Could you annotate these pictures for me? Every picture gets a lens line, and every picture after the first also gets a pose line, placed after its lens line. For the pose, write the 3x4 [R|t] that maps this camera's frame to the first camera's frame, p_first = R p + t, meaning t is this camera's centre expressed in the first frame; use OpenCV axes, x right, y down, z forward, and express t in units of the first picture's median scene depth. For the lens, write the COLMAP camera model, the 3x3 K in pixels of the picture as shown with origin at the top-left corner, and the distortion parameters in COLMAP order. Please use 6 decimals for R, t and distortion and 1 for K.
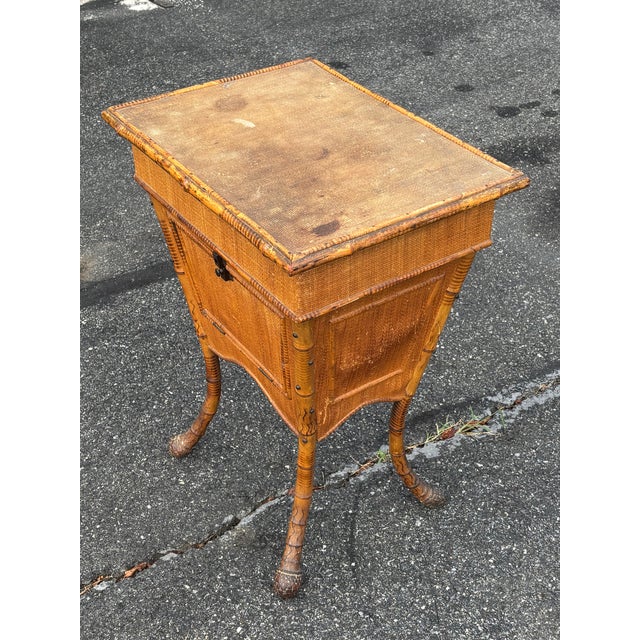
lens RADIAL K [[947.8, 0, 318.4], [0, 947.8, 319.6], [0, 0, 1]] dist [0.096588, 0.000000]
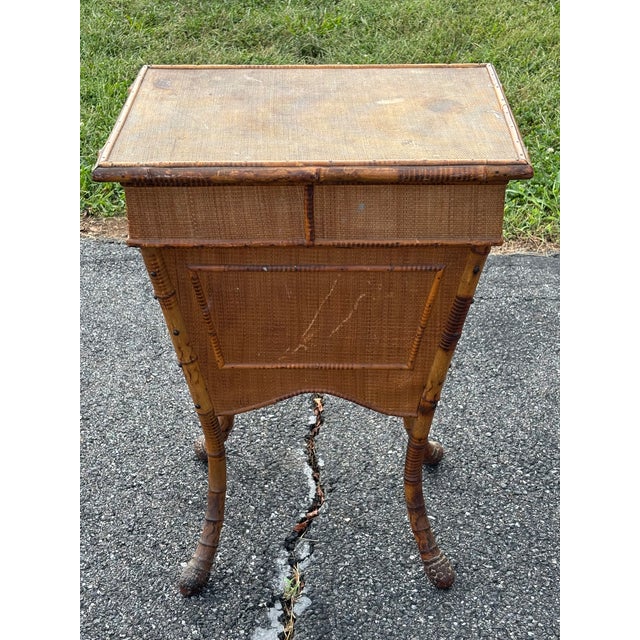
lens RADIAL K [[1175.8, 0, 311.2], [0, 1175.8, 322.9], [0, 0, 1]] dist [0.149126, 0.000000]
pose [[-0.584529, 0.409745, -0.700310, 0.804858], [-0.480883, 0.520237, 0.705765, -0.821049], [0.653511, 0.749308, -0.107055, 1.177818]]
